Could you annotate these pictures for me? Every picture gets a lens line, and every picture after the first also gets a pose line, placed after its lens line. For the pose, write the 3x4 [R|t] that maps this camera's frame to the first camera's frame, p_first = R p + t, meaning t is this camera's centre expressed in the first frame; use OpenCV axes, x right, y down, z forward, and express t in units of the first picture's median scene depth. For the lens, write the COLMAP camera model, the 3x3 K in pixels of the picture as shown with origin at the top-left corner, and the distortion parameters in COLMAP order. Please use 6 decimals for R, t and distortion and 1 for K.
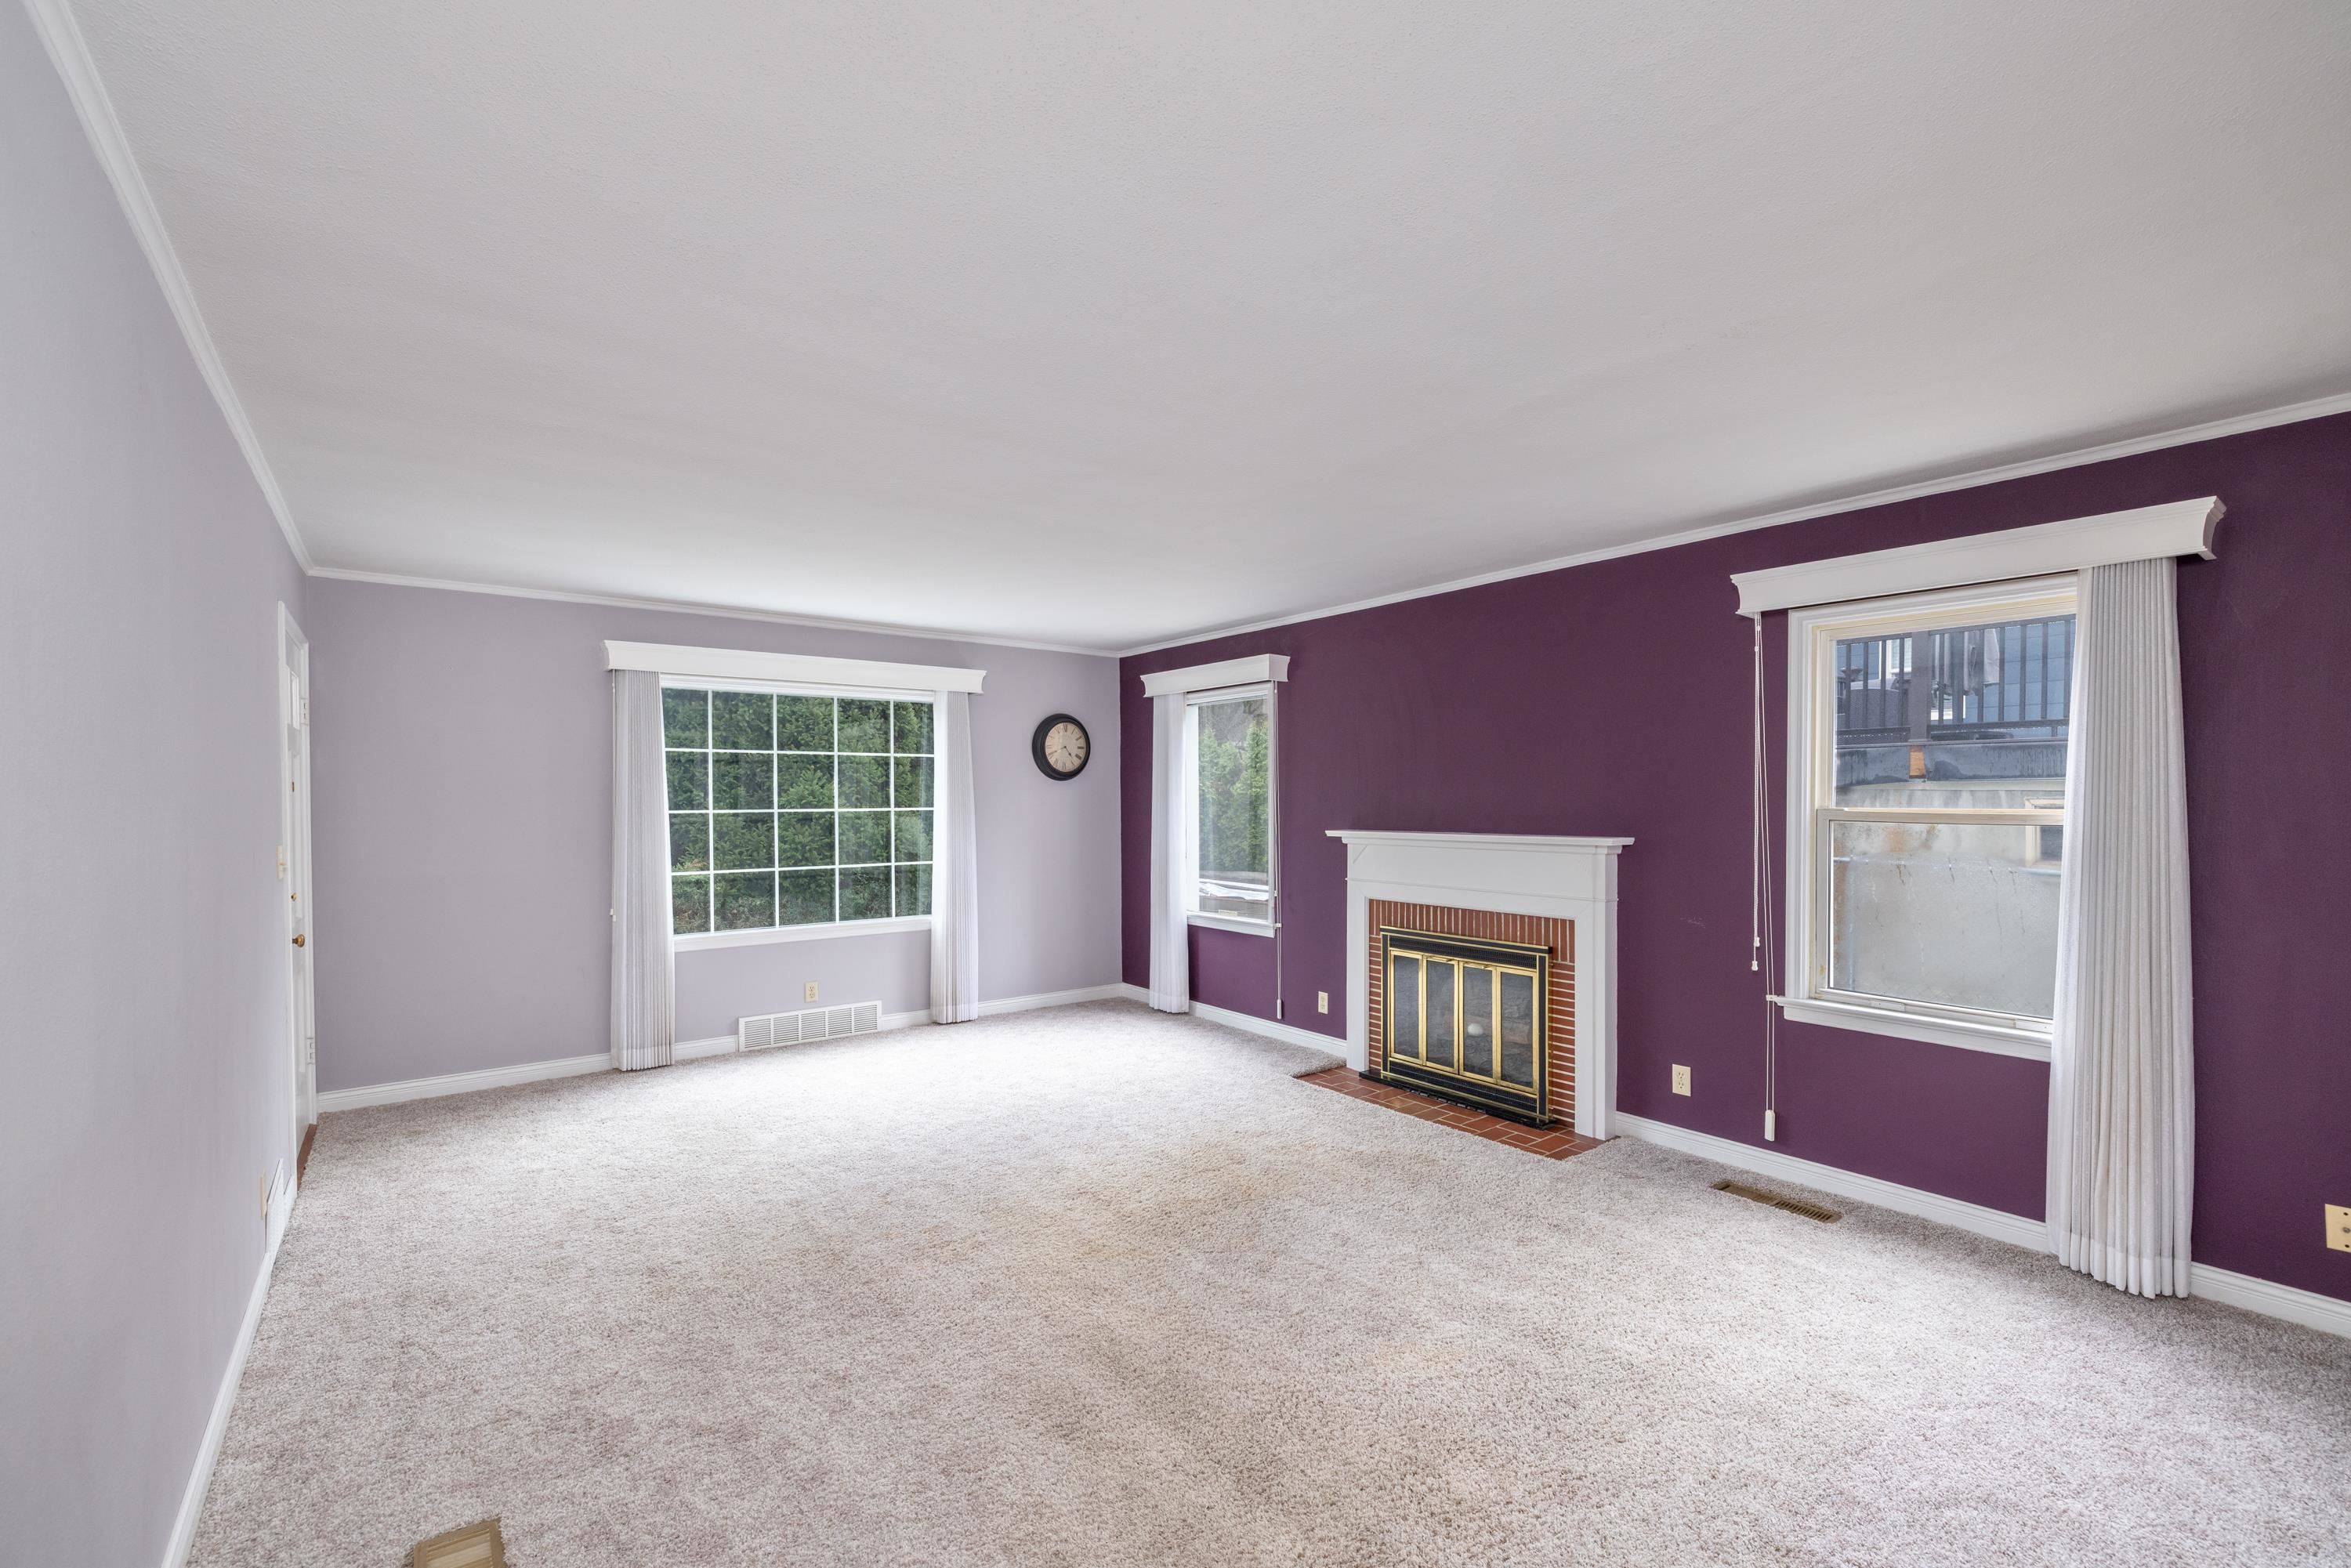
lens RADIAL K [[1007.8, 0, 1227.1], [0, 1007.8, 813.6], [0, 0, 1]] dist [0.002516, 0.000087]
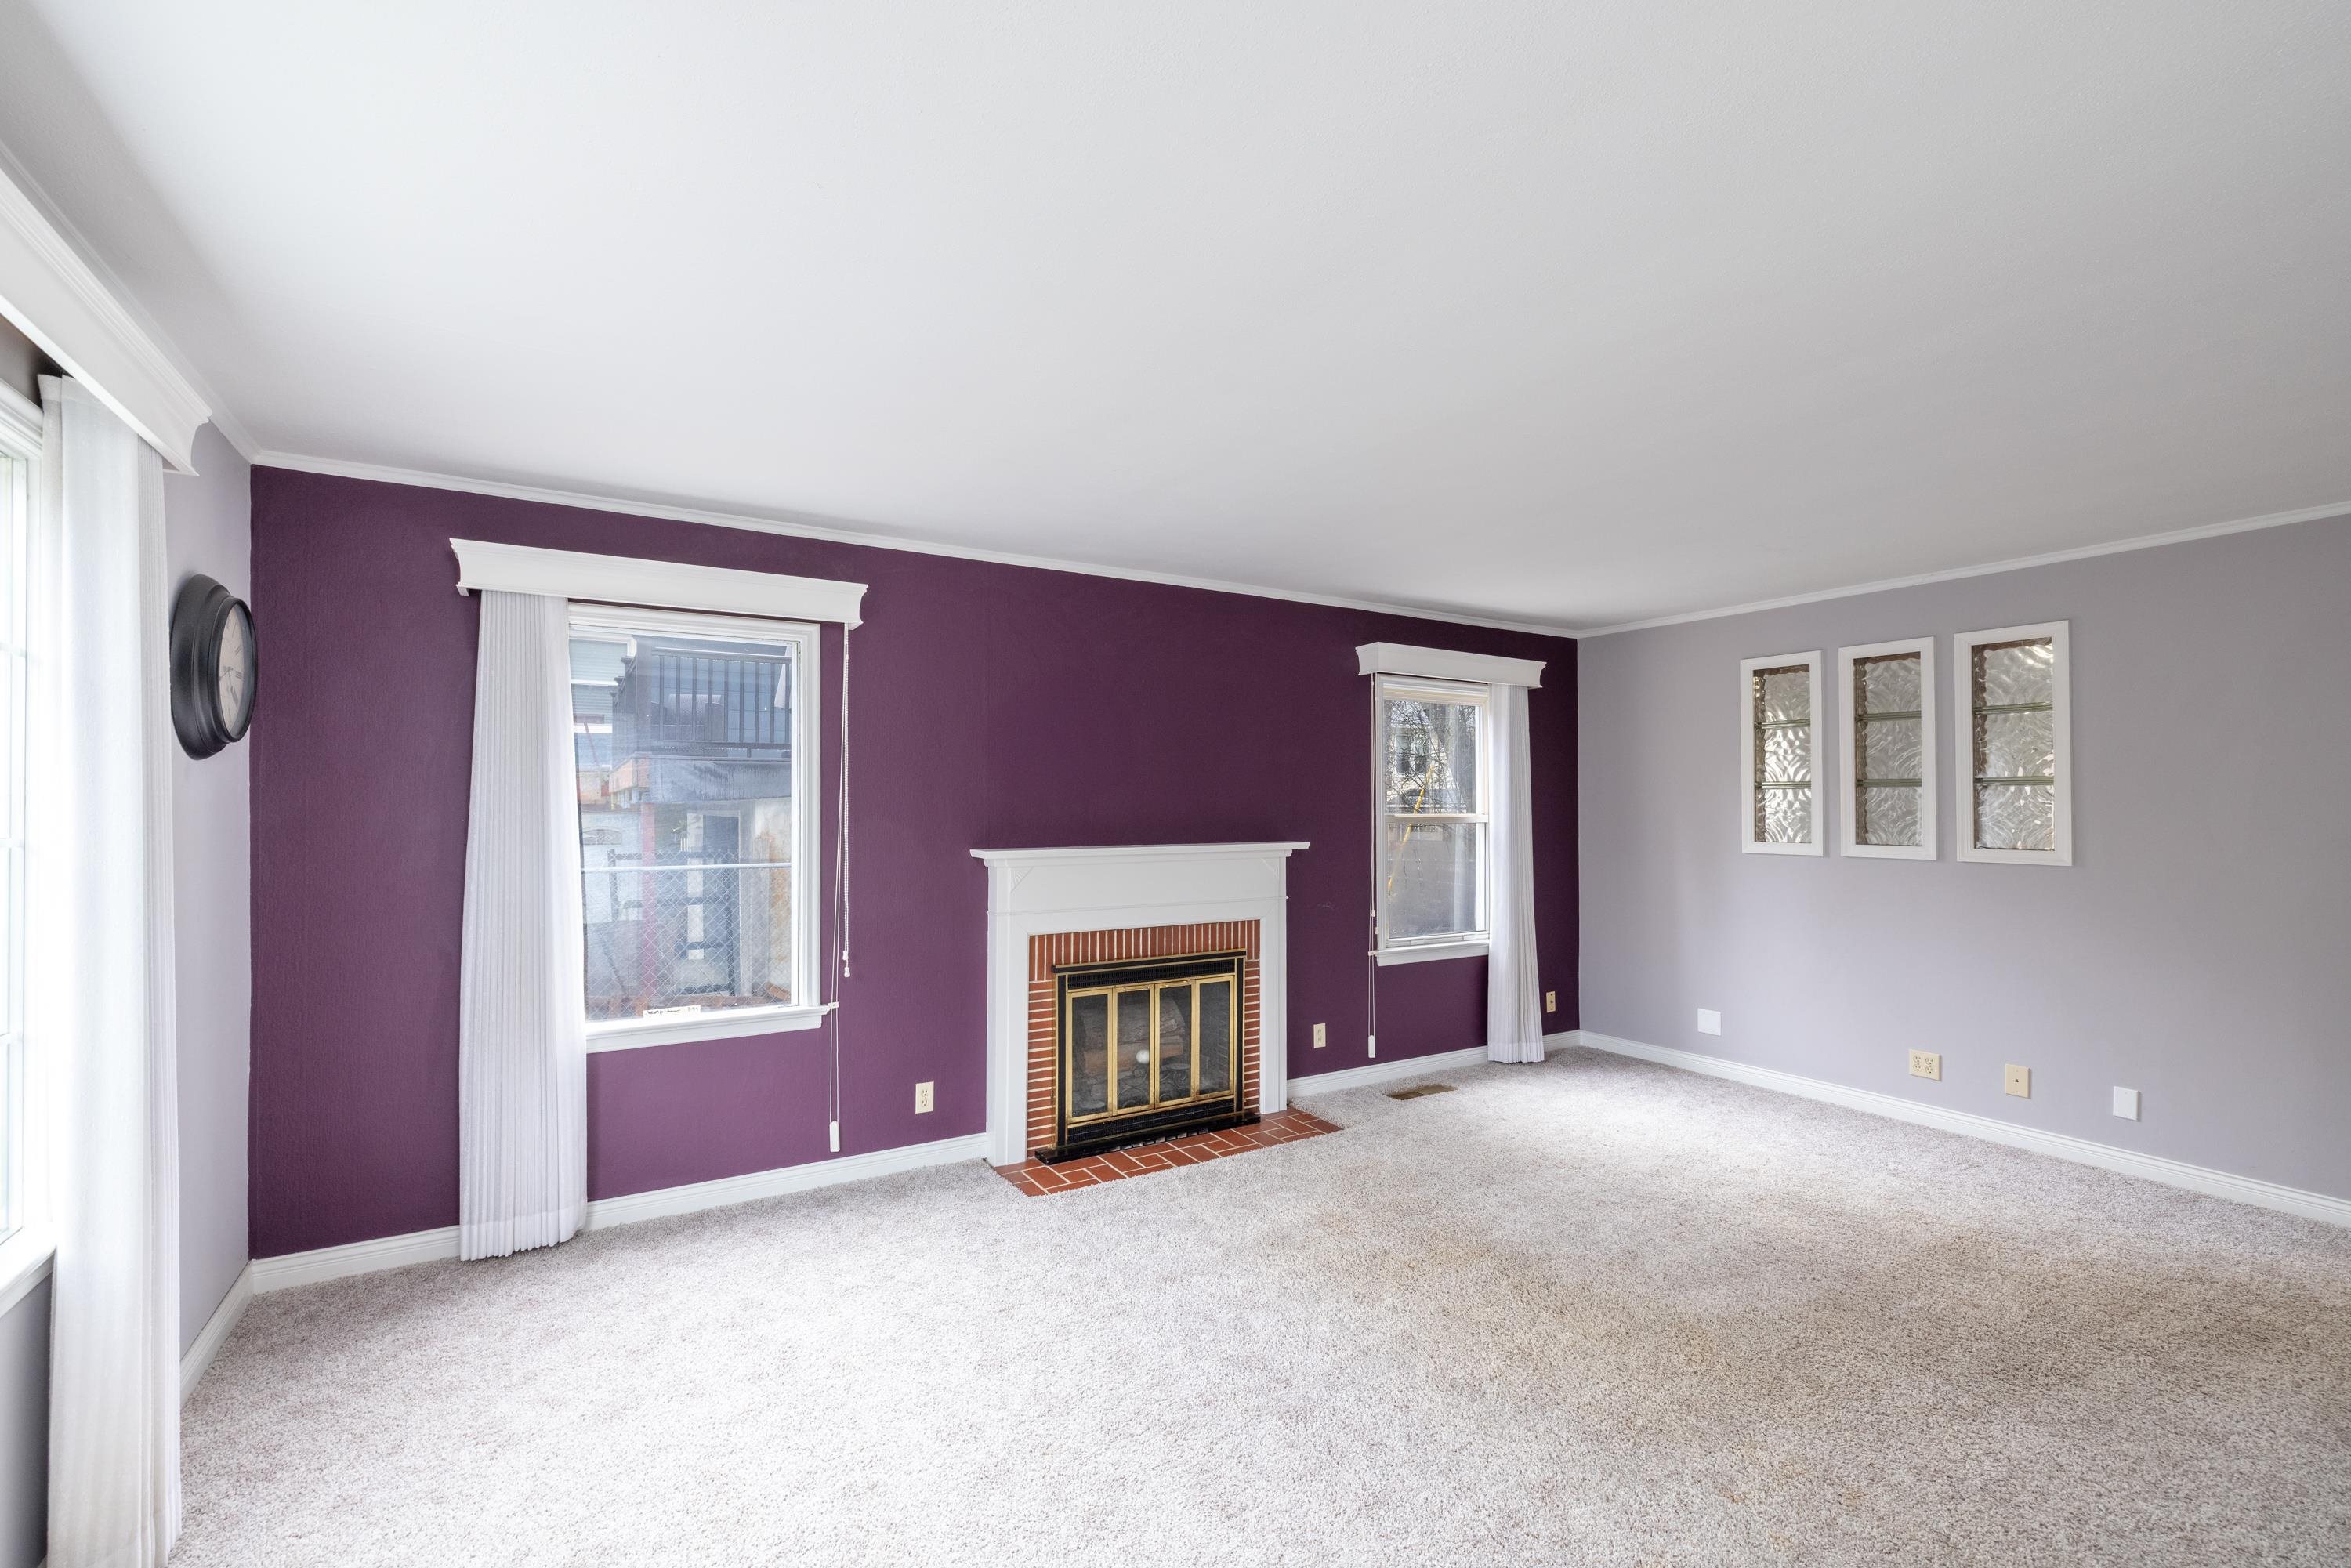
lens RADIAL K [[1007.8, 0, 1181.0], [0, 1007.8, 798.2], [0, 0, 1]] dist [0.002516, 0.000087]
pose [[0.123173, 0.013246, 0.992297, -0.704909], [0.013758, 0.999792, -0.015054, -0.009281], [-0.992290, 0.015506, 0.122965, 0.893129]]
